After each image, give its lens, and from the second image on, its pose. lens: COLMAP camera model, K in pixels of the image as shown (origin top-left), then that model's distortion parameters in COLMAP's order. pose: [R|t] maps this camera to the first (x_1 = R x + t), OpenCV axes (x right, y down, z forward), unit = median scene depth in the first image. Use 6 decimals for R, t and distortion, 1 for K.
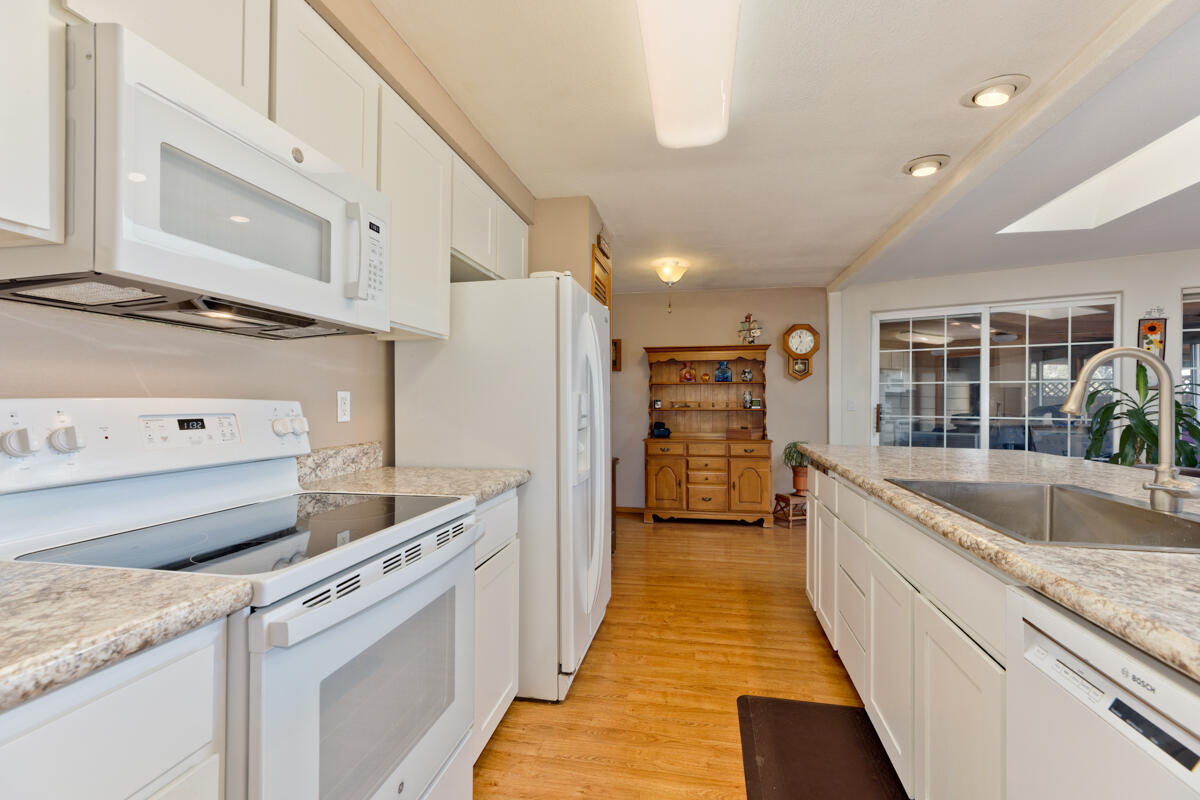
lens RADIAL K [[533.7, 0, 601.1], [0, 533.7, 400.1], [0, 0, 1]] dist [0.005422, -0.000505]
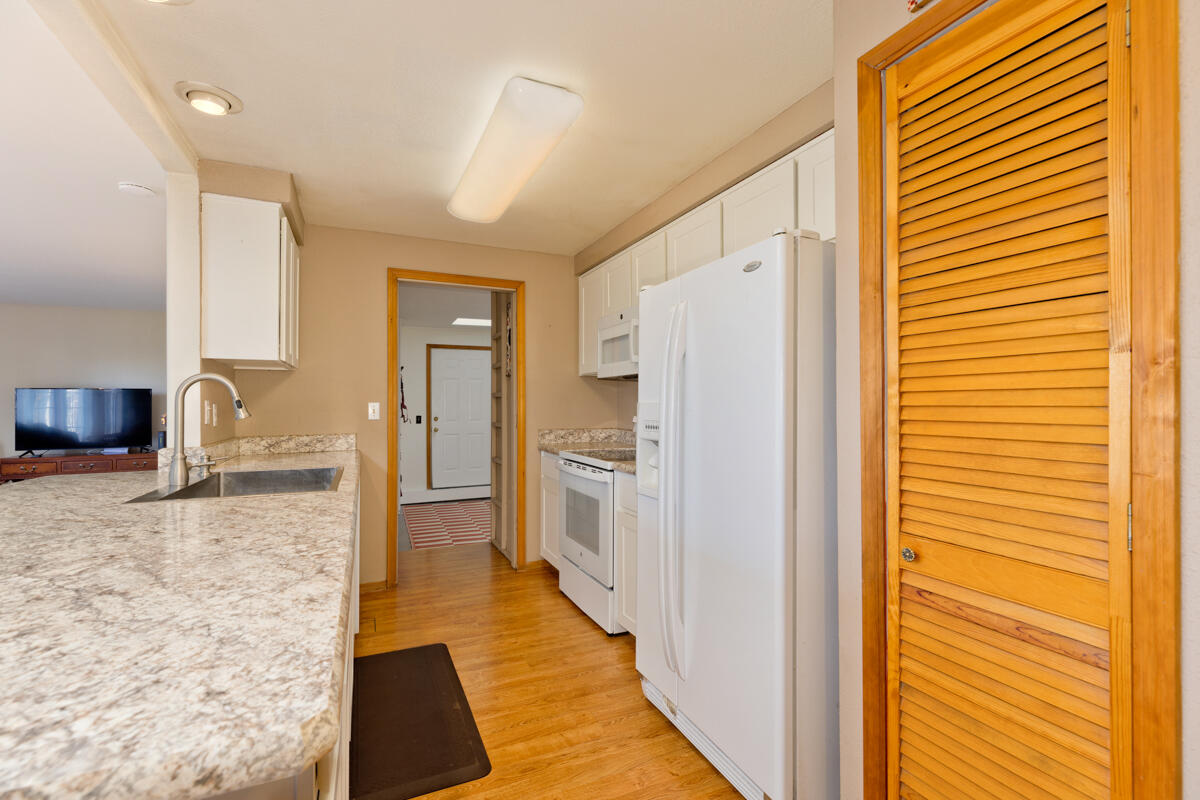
lens RADIAL K [[533.7, 0, 601.1], [0, 533.7, 400.1], [0, 0, 1]] dist [0.005422, -0.000505]
pose [[-0.816279, -0.008265, -0.577599, 0.383047], [-0.000587, 0.999909, -0.013478, -0.002844], [0.577658, -0.010663, -0.816209, 1.136532]]
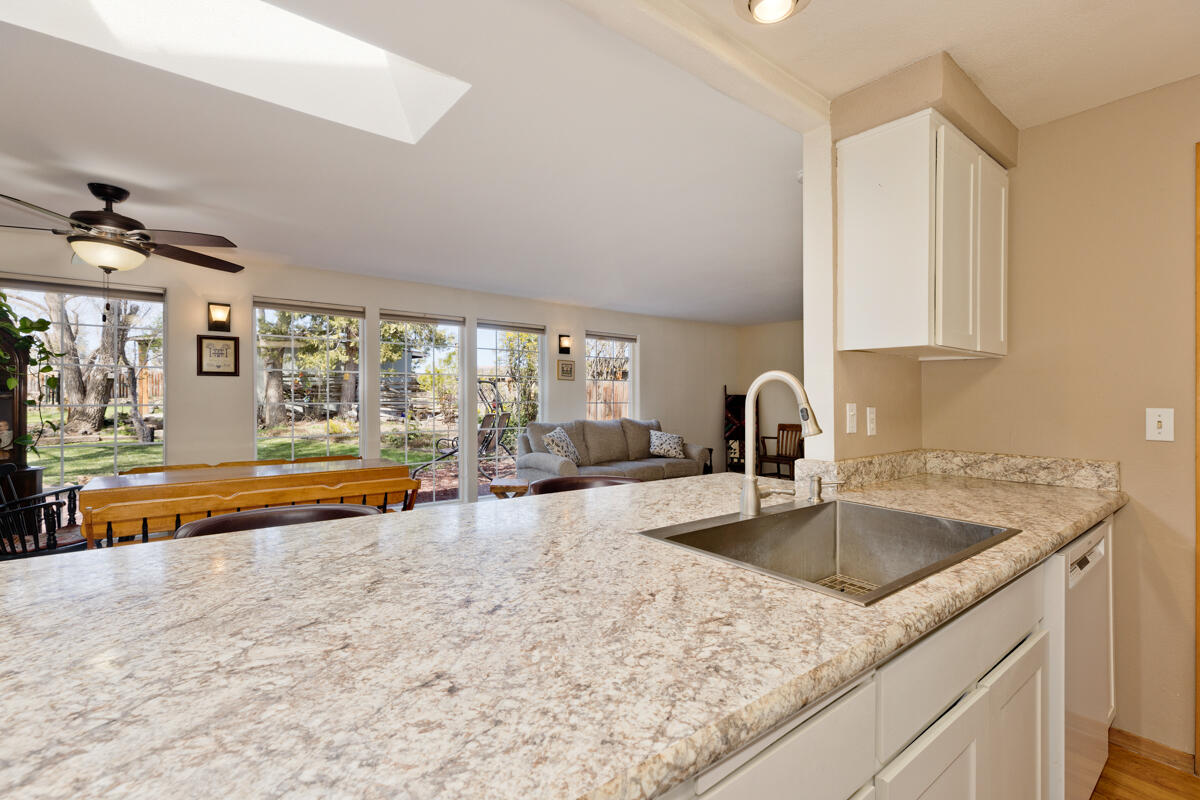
lens RADIAL K [[537.5, 0, 603.7], [0, 537.5, 389.8], [0, 0, 1]] dist [0.008278, -0.000469]
pose [[-0.762308, -0.004904, 0.647196, 0.218454], [-0.011866, 0.999909, -0.006399, -0.020354], [-0.647106, -0.012557, -0.762297, 0.831442]]
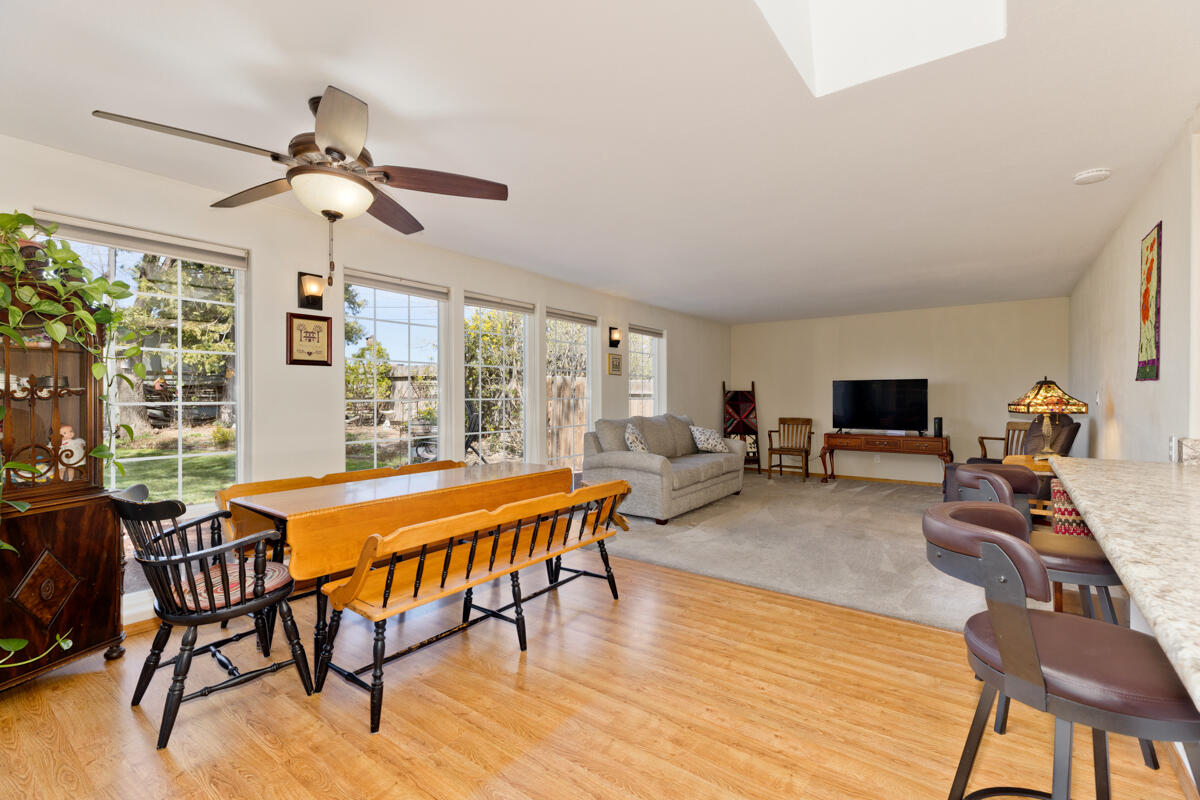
lens RADIAL K [[533.7, 0, 601.1], [0, 533.7, 400.1], [0, 0, 1]] dist [0.005422, -0.000505]
pose [[-0.900646, -0.009774, 0.434444, 0.809380], [-0.005912, 0.999930, 0.010239, 0.001925], [-0.434514, 0.006653, -0.900641, 1.119125]]
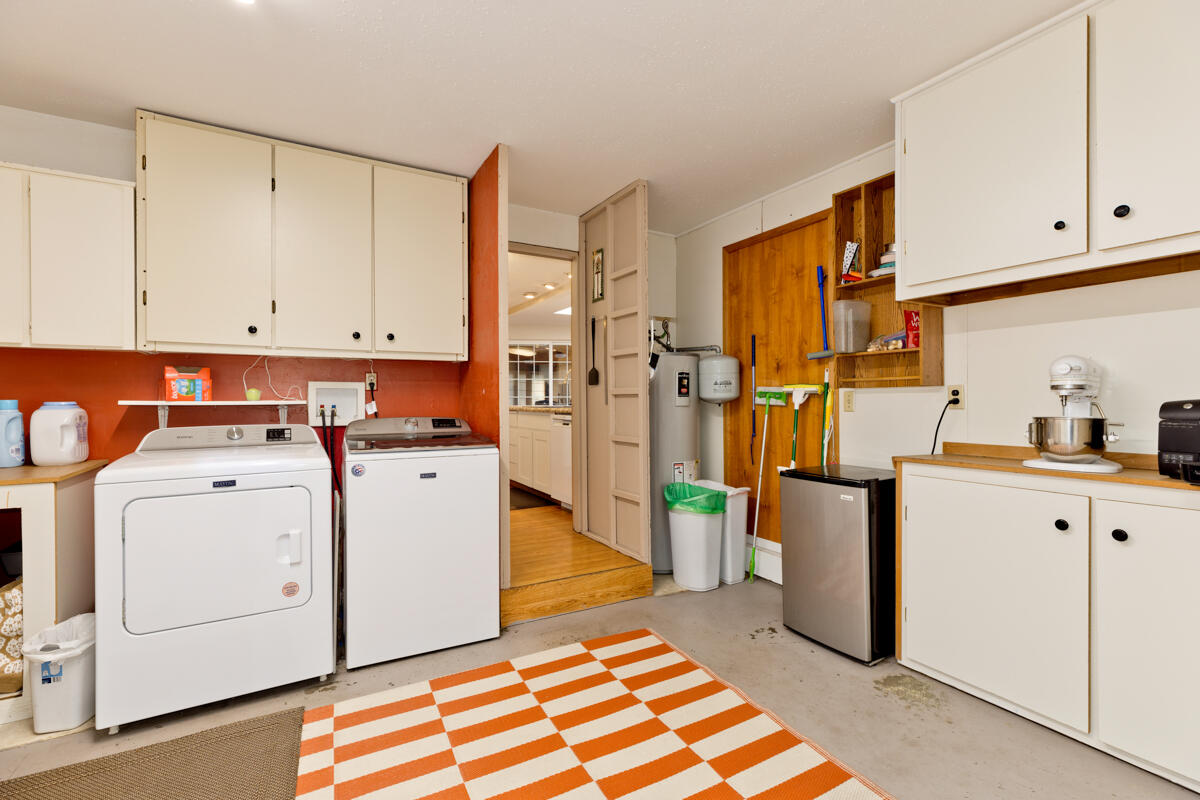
lens RADIAL K [[533.7, 0, 601.1], [0, 533.7, 400.1], [0, 0, 1]] dist [0.005422, -0.000505]
pose [[0.758073, -0.010842, 0.652080, -0.648605], [0.005889, 0.999935, 0.009780, 0.039358], [-0.652143, -0.003574, 0.758087, -0.930588]]
